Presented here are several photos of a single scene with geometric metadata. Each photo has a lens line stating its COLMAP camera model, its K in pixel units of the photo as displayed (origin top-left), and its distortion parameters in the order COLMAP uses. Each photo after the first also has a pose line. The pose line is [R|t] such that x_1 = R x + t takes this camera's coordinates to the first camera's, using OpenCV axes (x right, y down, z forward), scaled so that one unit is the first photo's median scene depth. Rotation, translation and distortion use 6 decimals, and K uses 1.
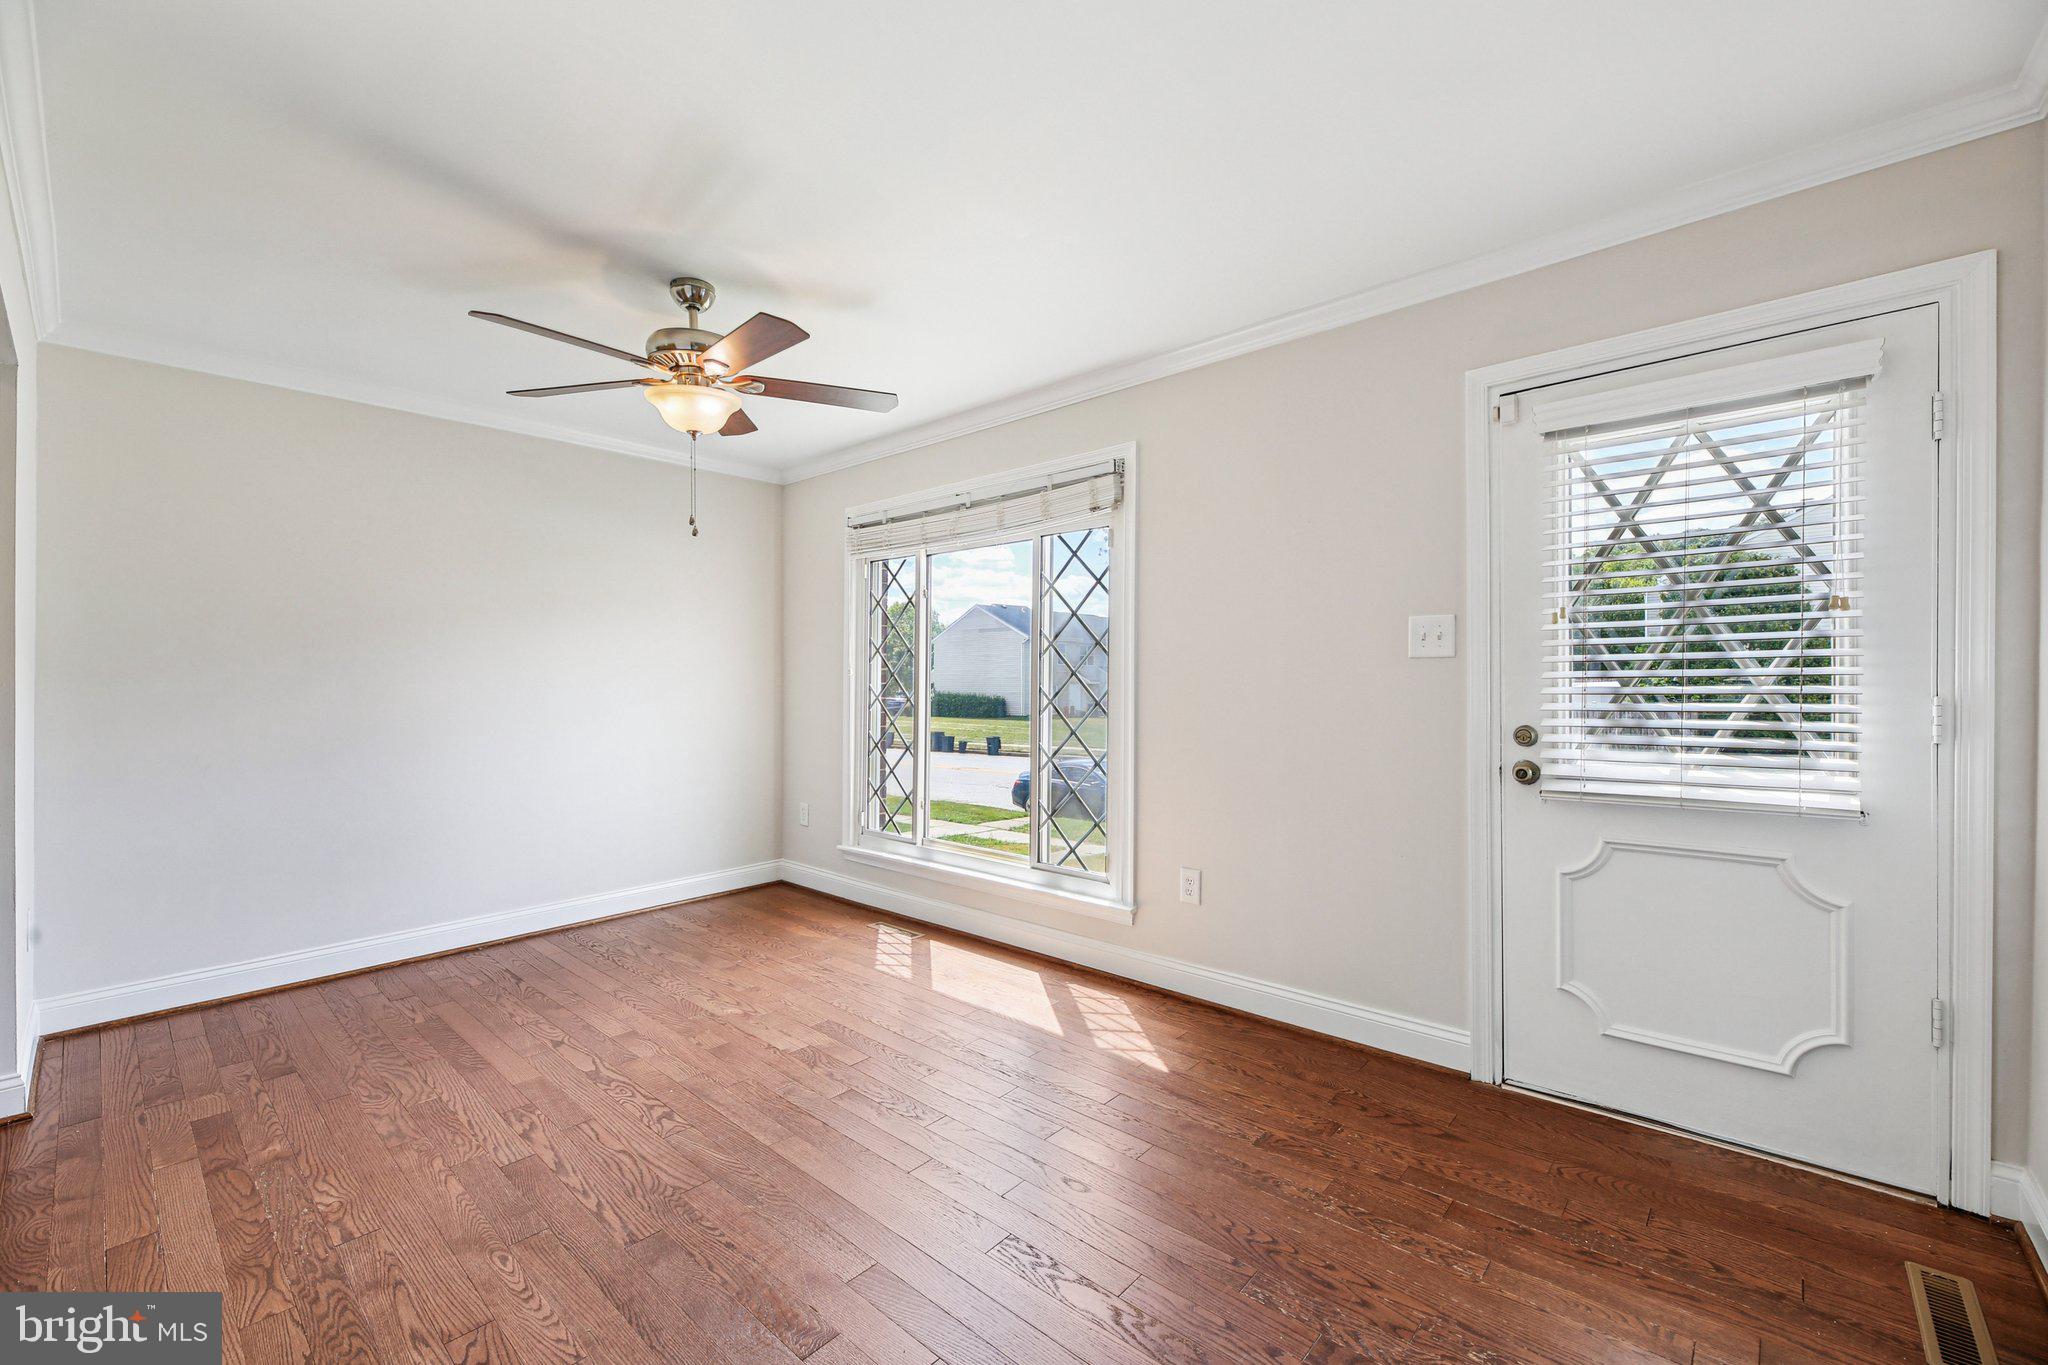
lens RADIAL K [[834.0, 0, 1025.3], [0, 834.0, 715.7], [0, 0, 1]] dist [0.013264, -0.010838]
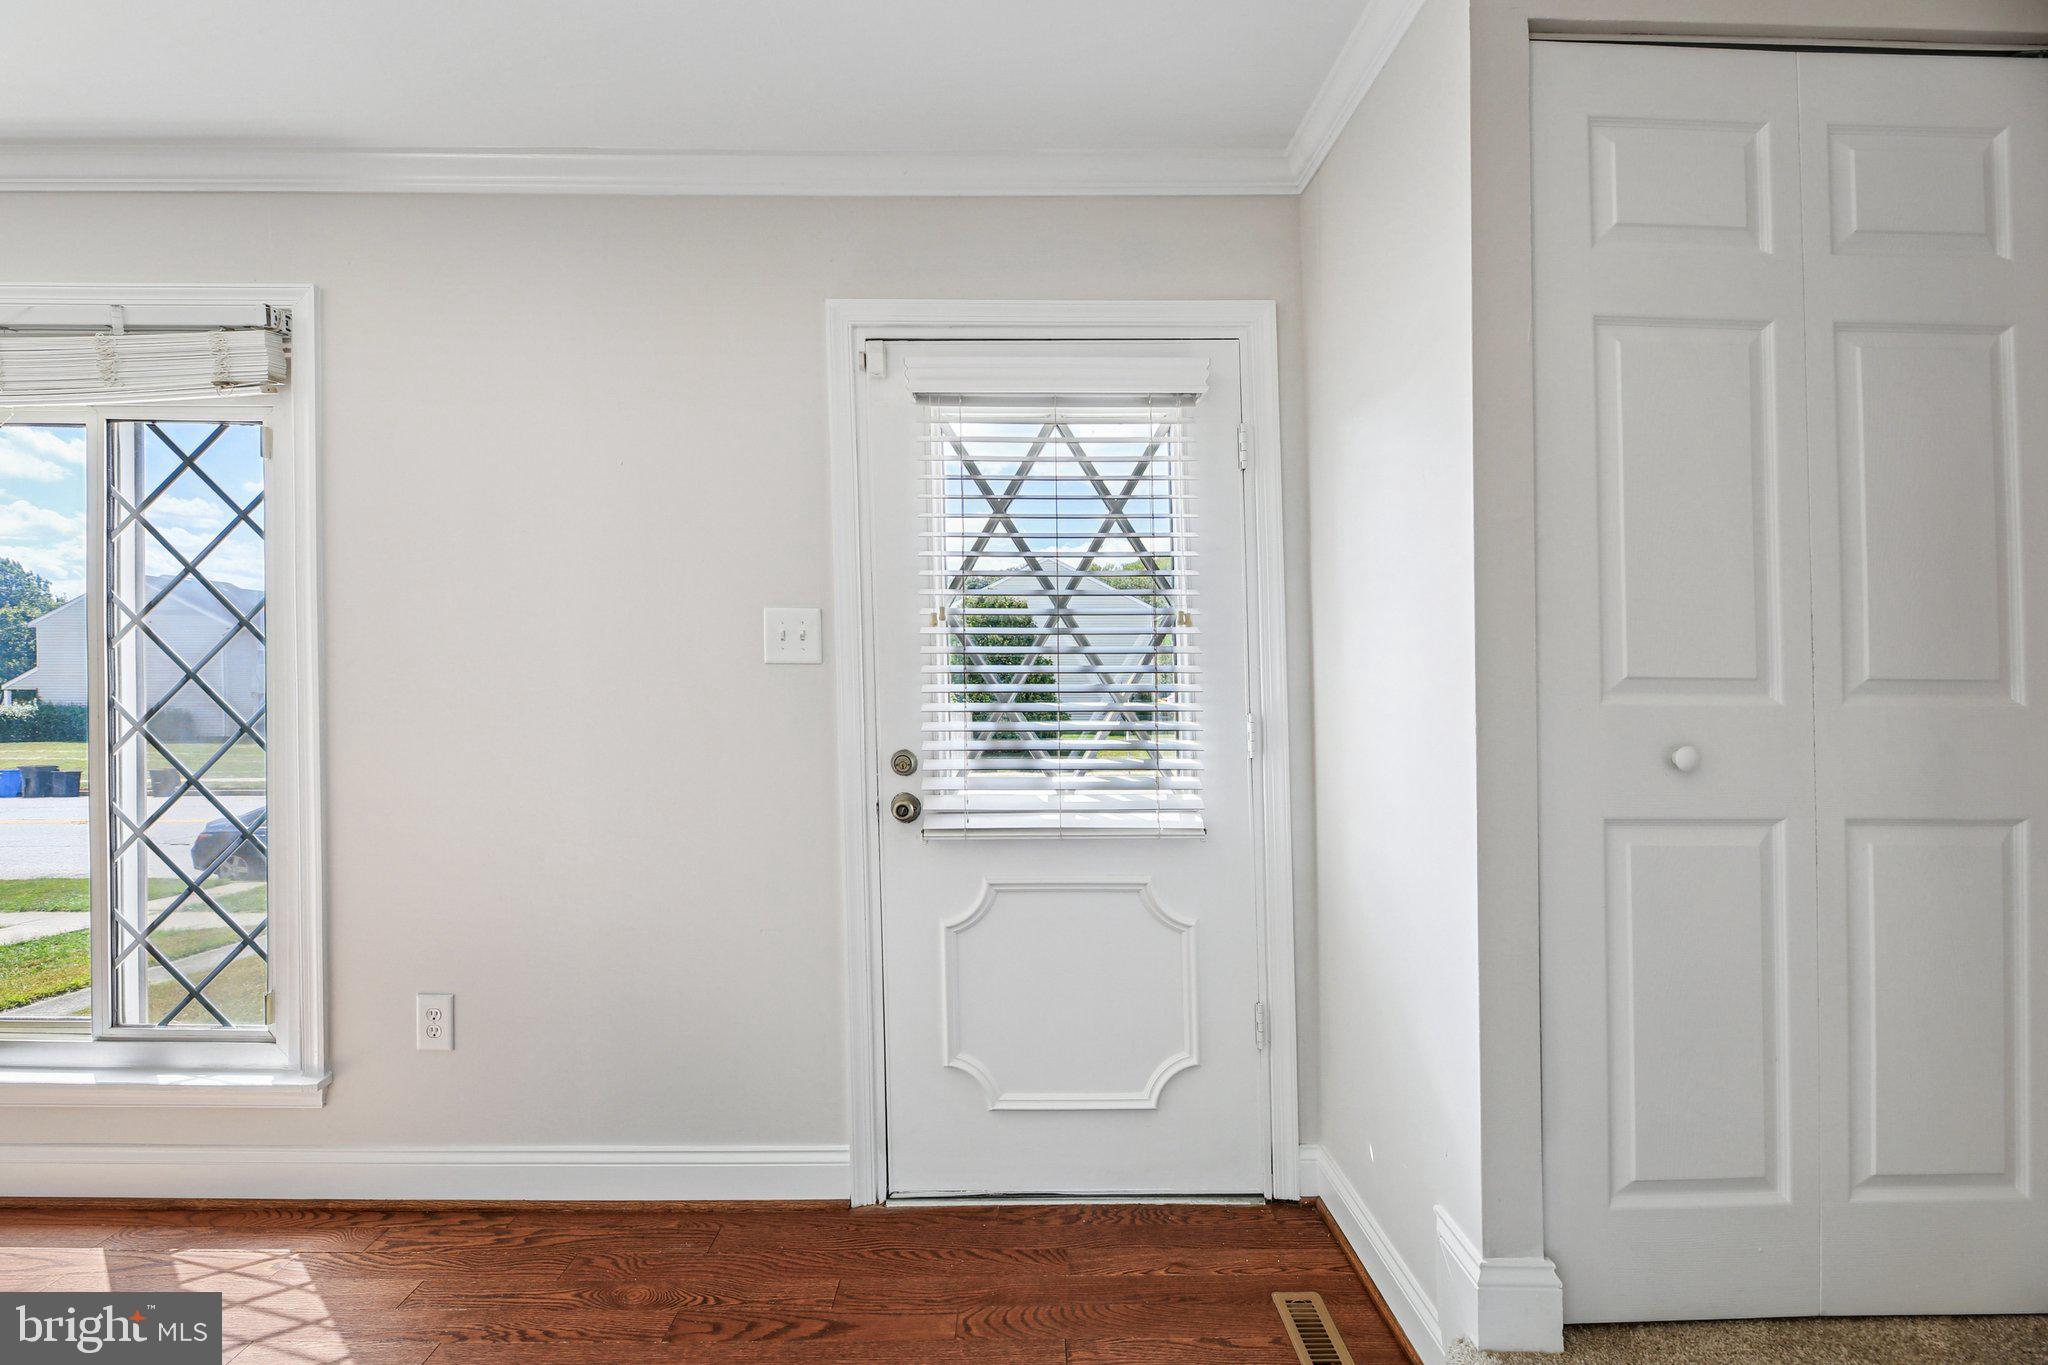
lens RADIAL K [[834.0, 0, 1025.3], [0, 834.0, 715.7], [0, 0, 1]] dist [0.013264, -0.010838]
pose [[0.732410, -0.014355, 0.680712, 0.136078], [0.021093, 0.999776, -0.001612, -0.018301], [-0.680537, 0.015539, 0.732549, 0.333038]]
